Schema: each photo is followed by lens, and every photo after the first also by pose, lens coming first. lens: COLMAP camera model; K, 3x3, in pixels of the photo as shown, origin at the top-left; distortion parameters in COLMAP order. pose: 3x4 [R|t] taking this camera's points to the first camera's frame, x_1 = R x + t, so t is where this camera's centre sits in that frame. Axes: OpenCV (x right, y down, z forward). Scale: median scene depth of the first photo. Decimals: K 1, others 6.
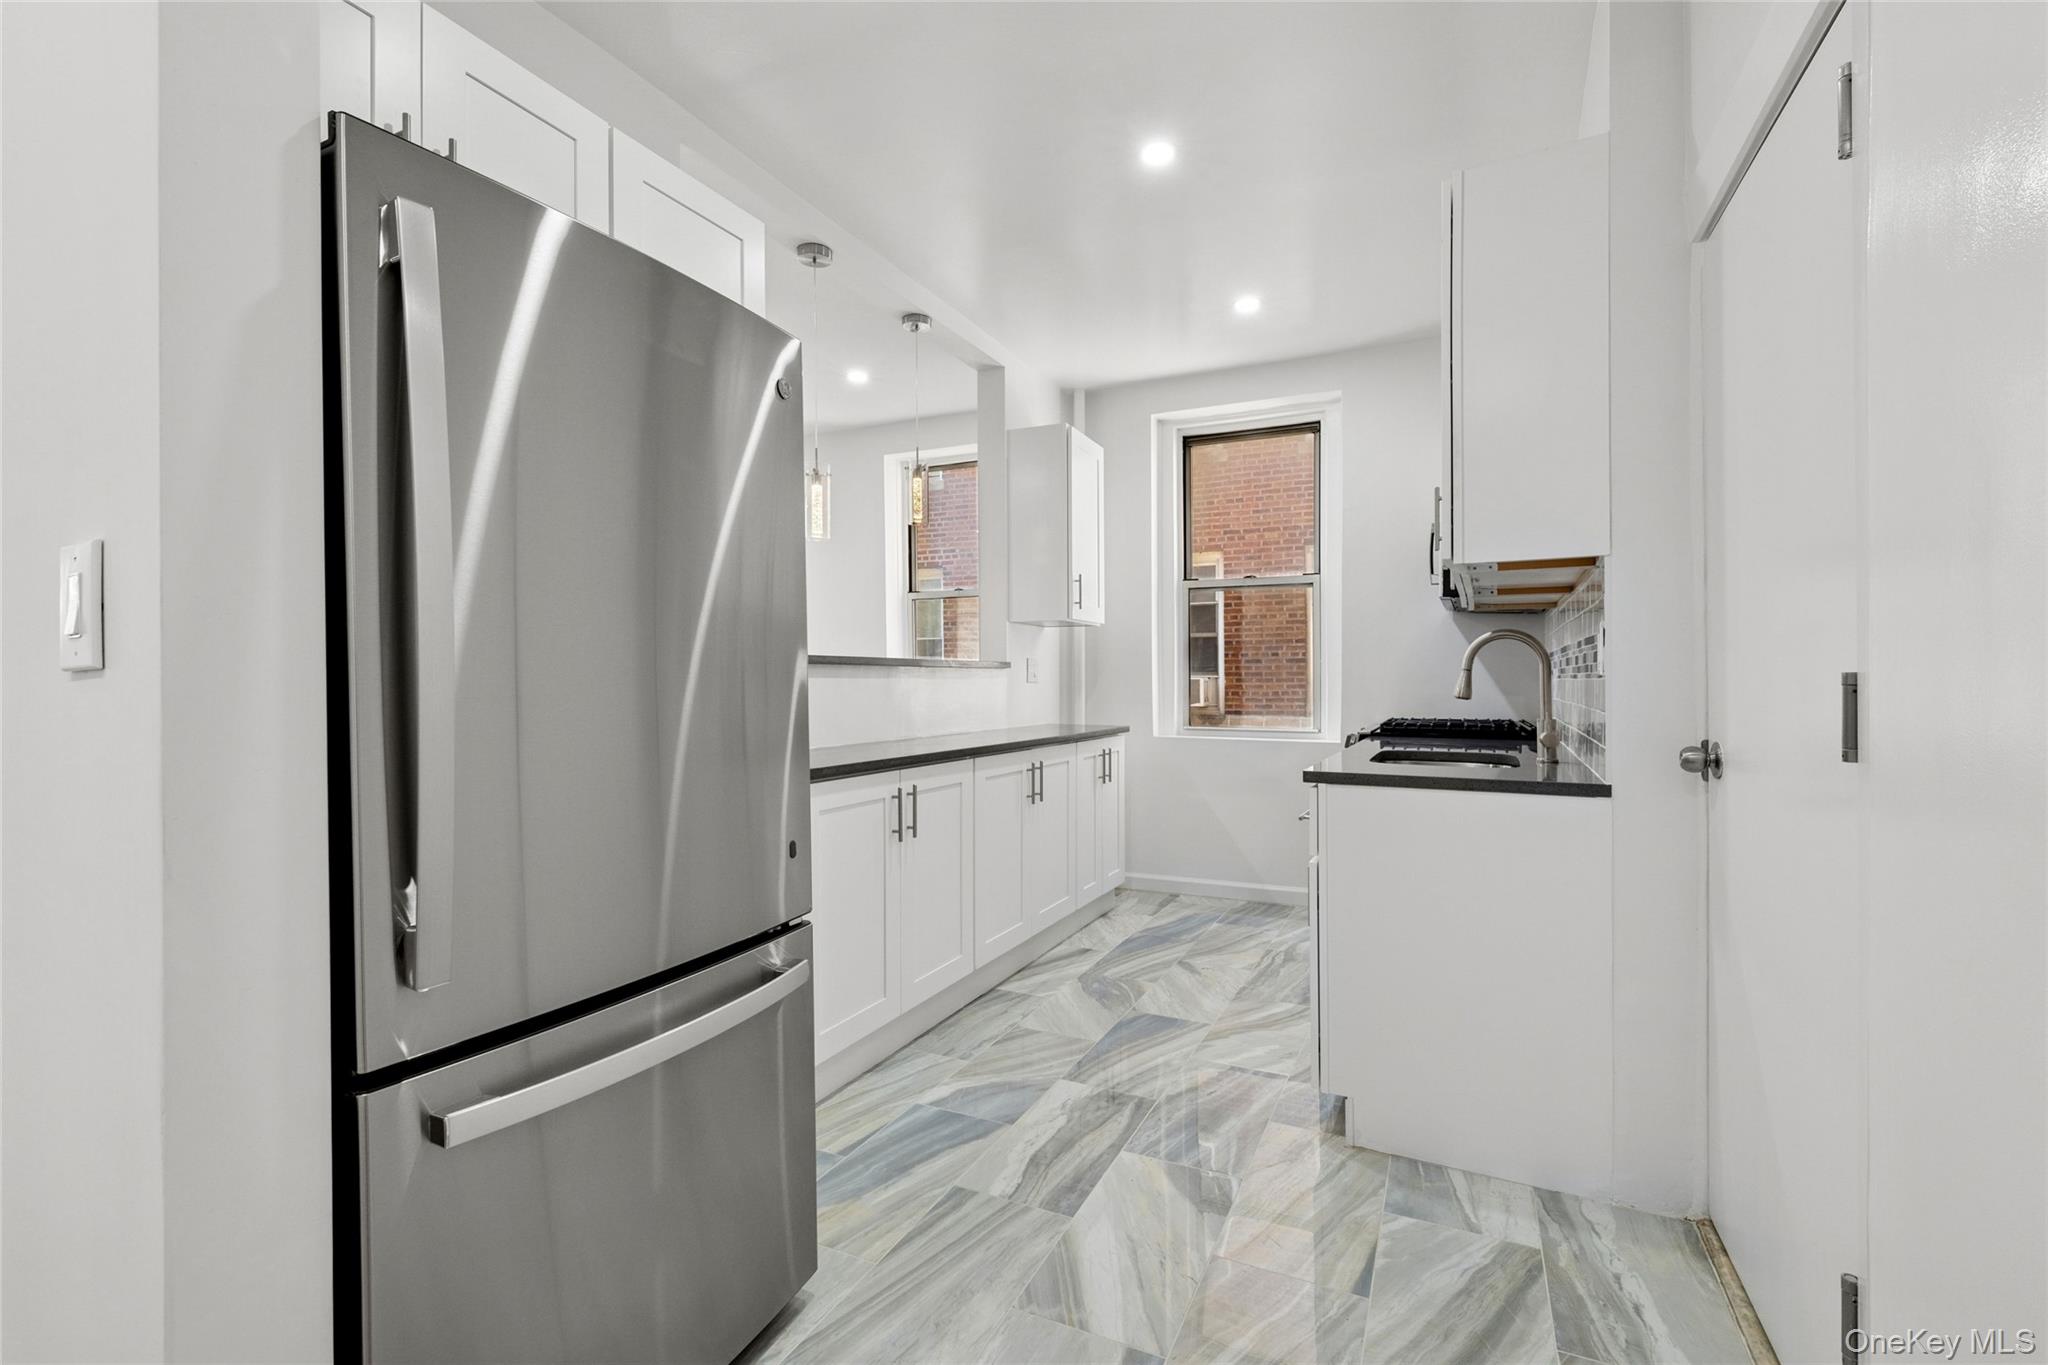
lens RADIAL K [[902.1, 0, 1035.4], [0, 902.1, 681.4], [0, 0, 1]] dist [-0.007891, -0.002178]
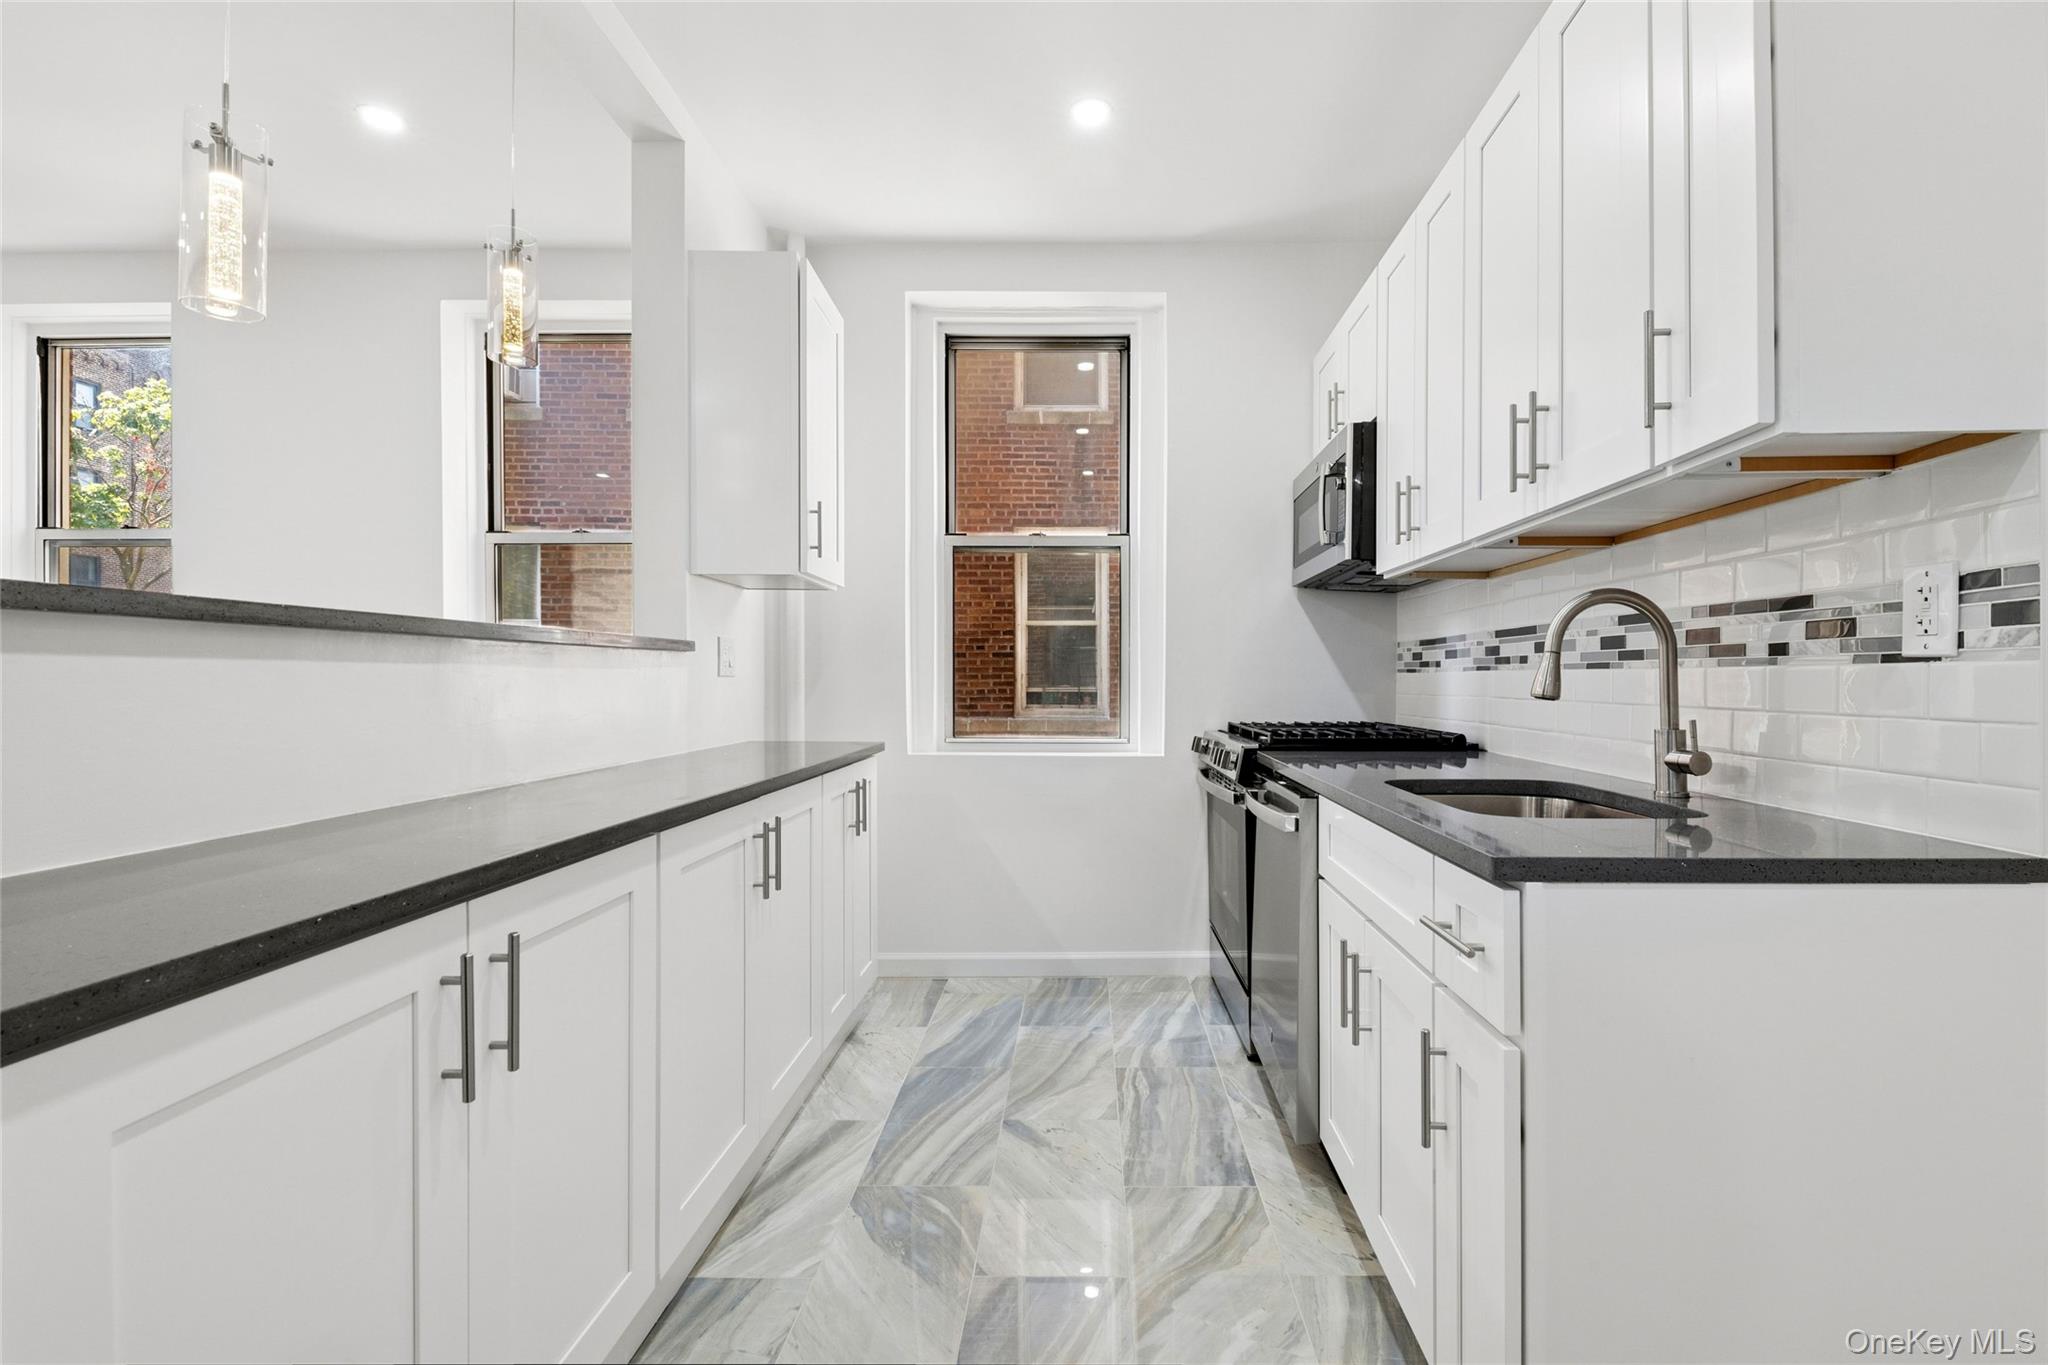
lens RADIAL K [[832.1, 0, 1041.1], [0, 832.1, 678.2], [0, 0, 1]] dist [0.003837, -0.000845]
pose [[0.900516, 0.003299, 0.434810, -0.066599], [-0.002048, 0.999992, -0.003346, 0.005398], [-0.434817, 0.002122, 0.900516, 0.449338]]
